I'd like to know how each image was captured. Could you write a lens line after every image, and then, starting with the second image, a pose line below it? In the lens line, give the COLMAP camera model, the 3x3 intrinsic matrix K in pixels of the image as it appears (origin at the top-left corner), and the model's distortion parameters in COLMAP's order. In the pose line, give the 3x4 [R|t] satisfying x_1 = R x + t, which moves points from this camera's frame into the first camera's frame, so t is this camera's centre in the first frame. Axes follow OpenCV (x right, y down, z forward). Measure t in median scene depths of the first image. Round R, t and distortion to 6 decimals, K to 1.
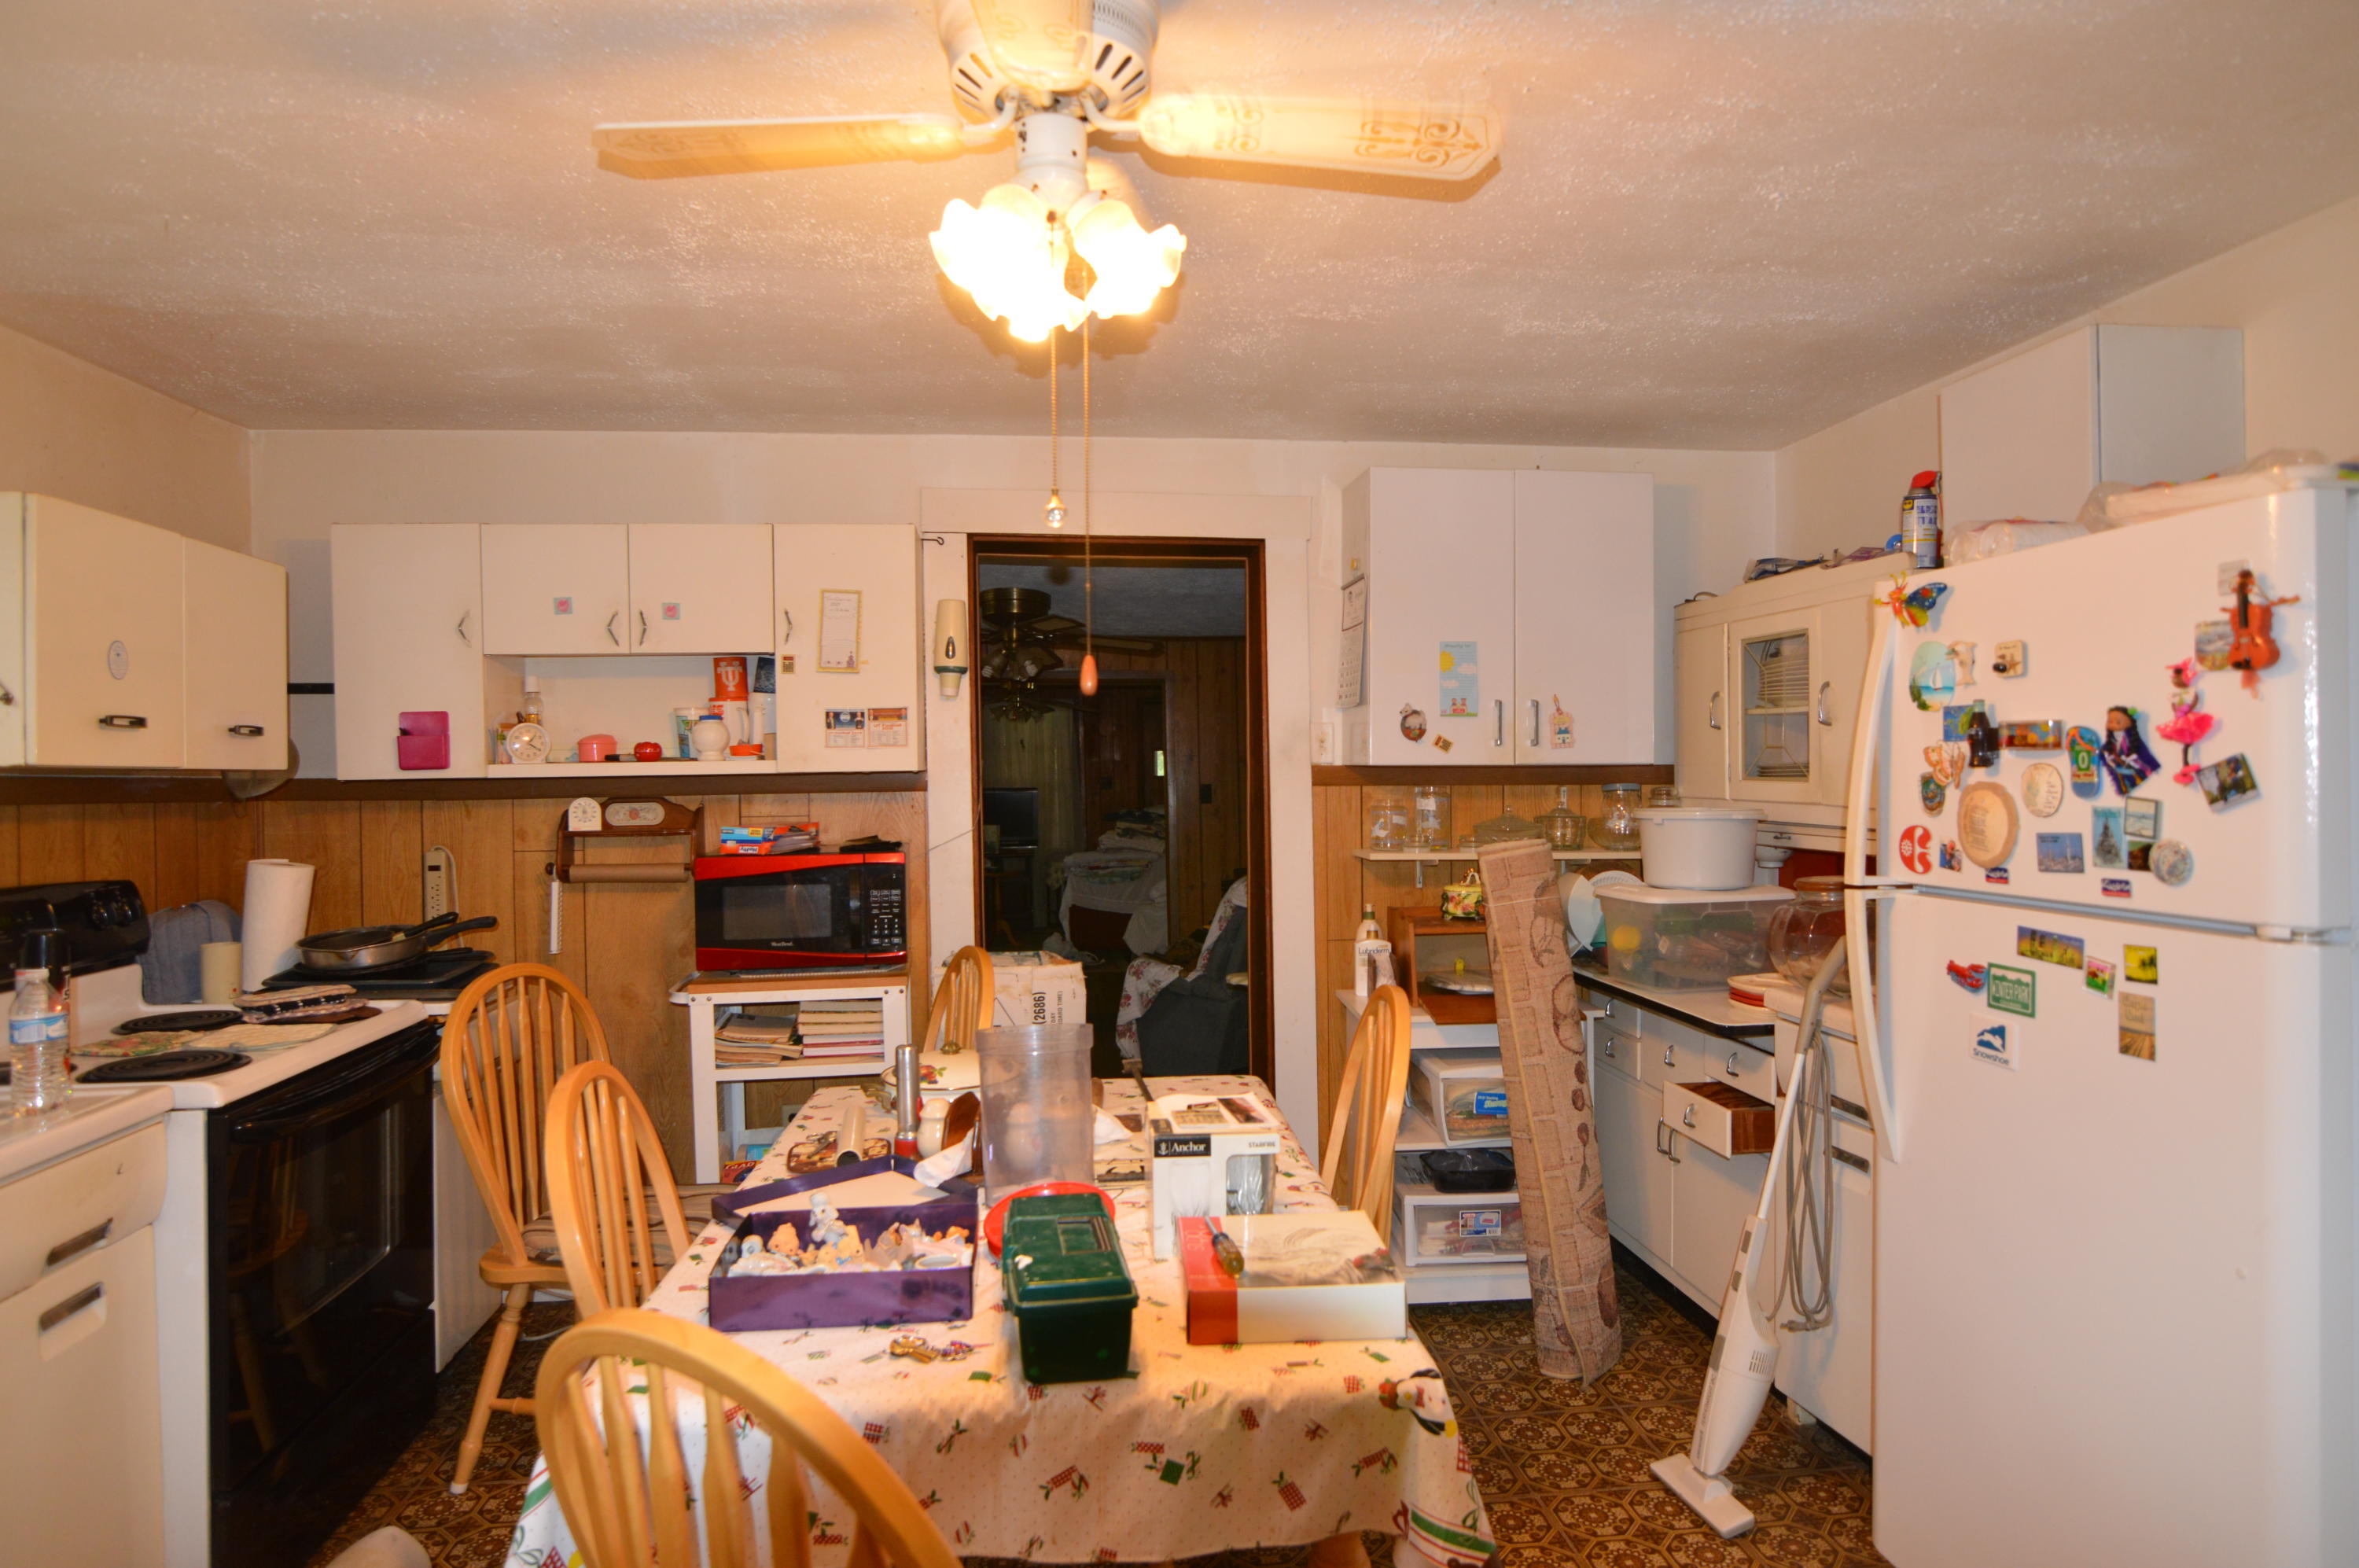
lens RADIAL K [[1317.9, 0, 1171.4], [0, 1317.9, 778.5], [0, 0, 1]] dist [-0.033843, 0.011091]
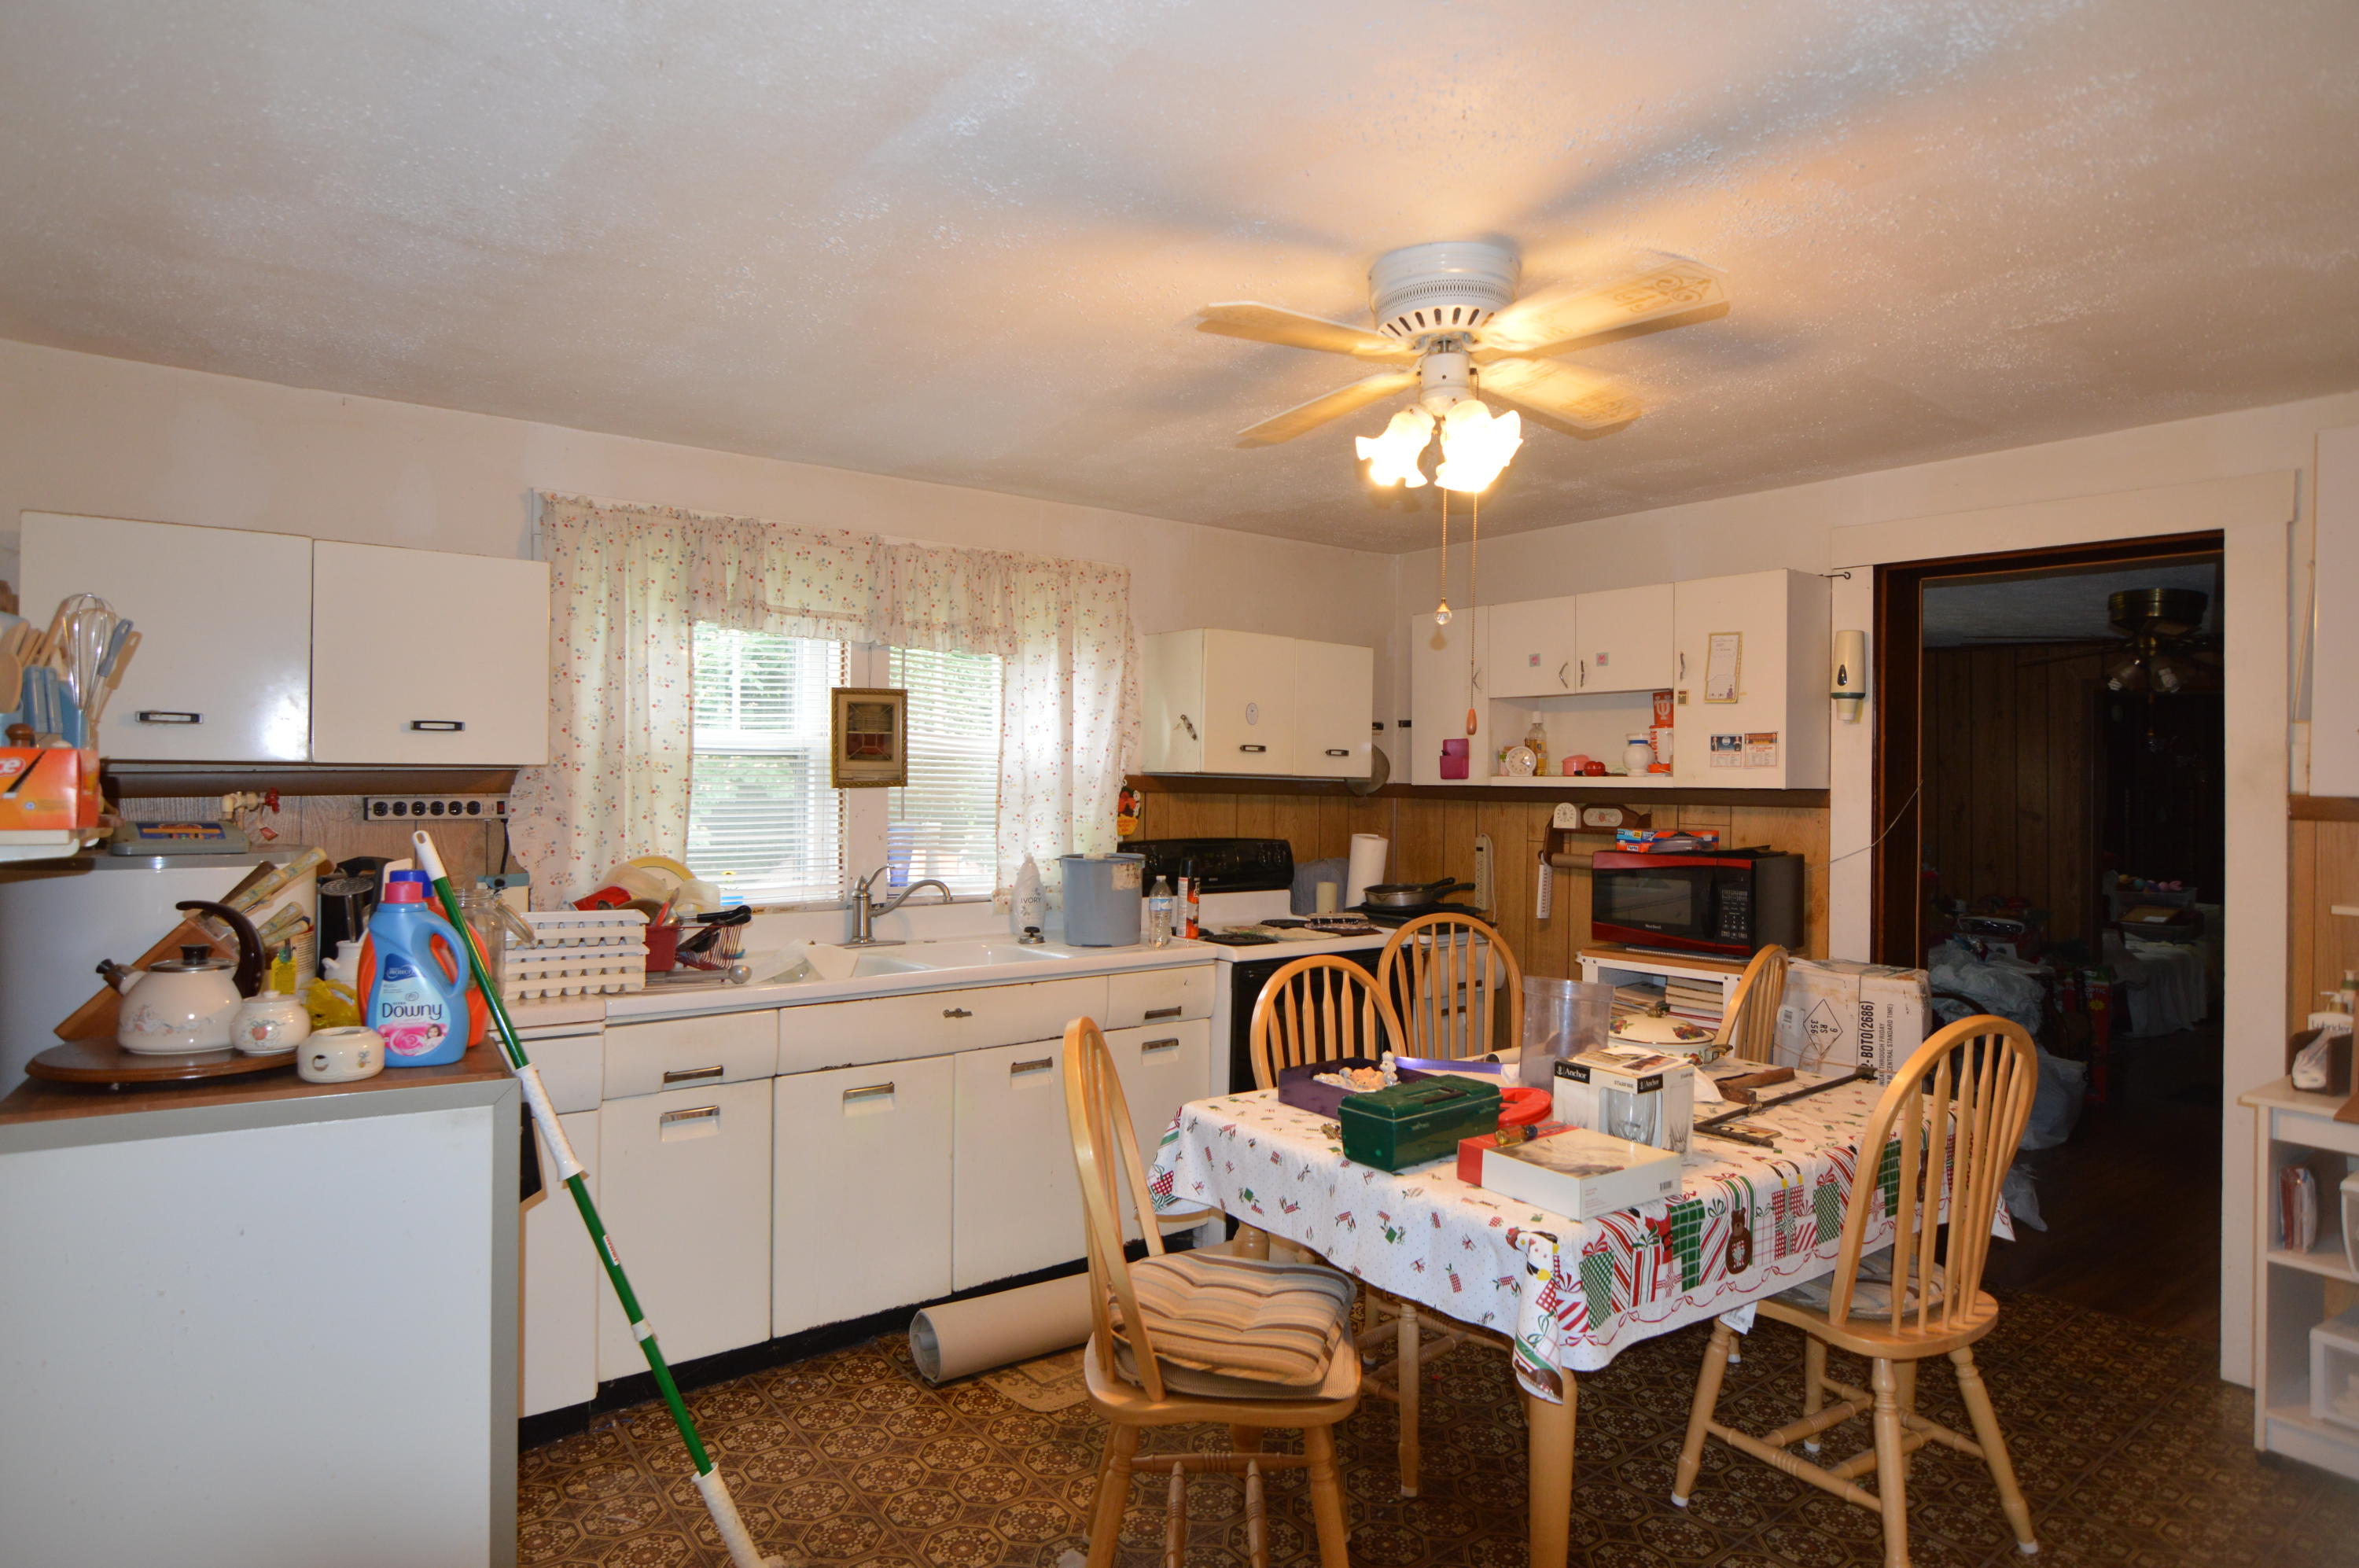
lens RADIAL K [[1301.7, 0, 1174.8], [0, 1301.7, 778.7], [0, 0, 1]] dist [-0.034902, 0.013351]
pose [[0.520375, 0.018513, -0.853737, 0.507198], [-0.027264, 0.999615, 0.005059, -0.006223], [0.853502, 0.020644, 0.520680, -0.015811]]
